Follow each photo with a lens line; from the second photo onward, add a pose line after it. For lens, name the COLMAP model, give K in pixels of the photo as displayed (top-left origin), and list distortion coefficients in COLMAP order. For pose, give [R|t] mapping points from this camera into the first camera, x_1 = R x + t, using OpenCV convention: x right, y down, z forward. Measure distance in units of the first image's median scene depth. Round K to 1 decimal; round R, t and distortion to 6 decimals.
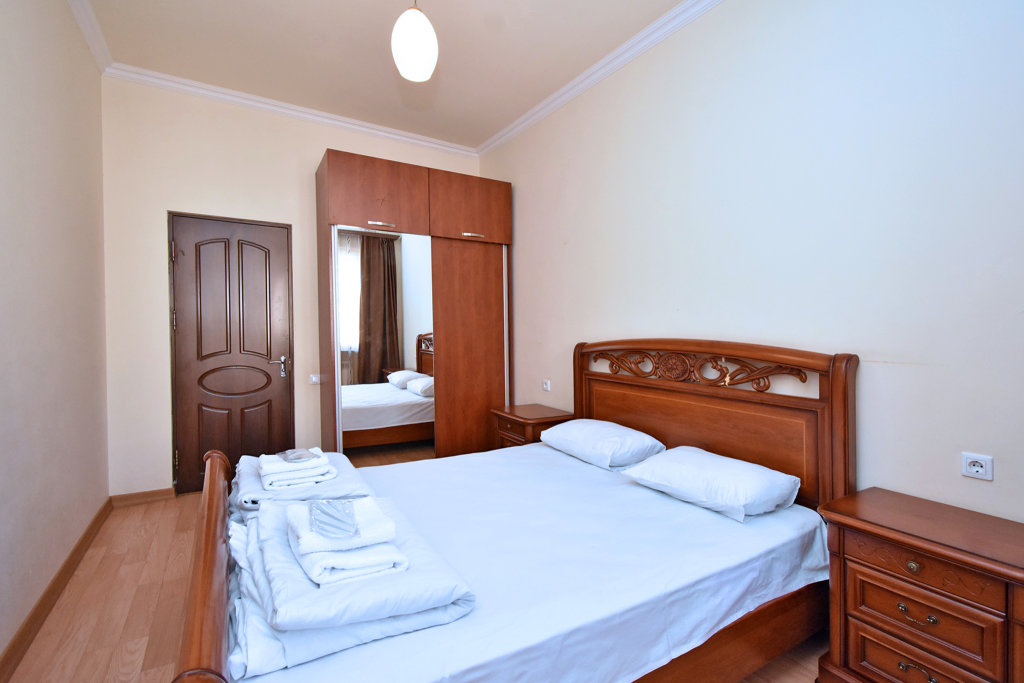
lens RADIAL K [[452.3, 0, 512.3], [0, 452.3, 334.8], [0, 0, 1]] dist [-0.000568, -0.000479]
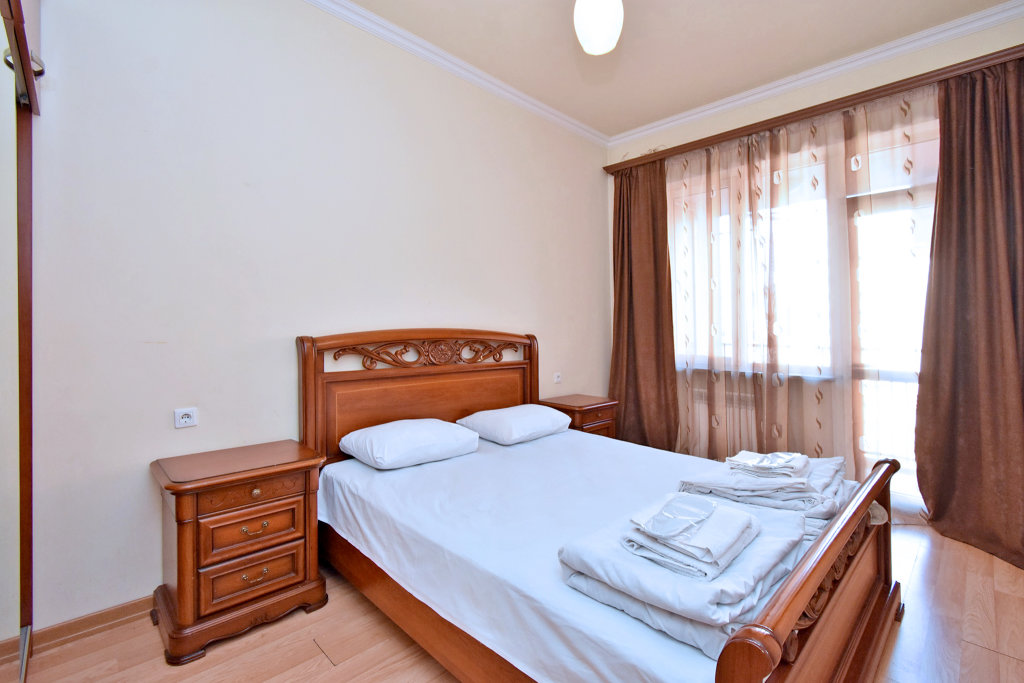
lens RADIAL K [[452.3, 0, 512.3], [0, 452.3, 334.8], [0, 0, 1]] dist [-0.000568, -0.000479]
pose [[-0.230714, -0.014429, 0.972915, -0.856001], [0.006324, 0.999847, 0.016328, 0.008986], [-0.973001, 0.009920, -0.230587, 1.181075]]
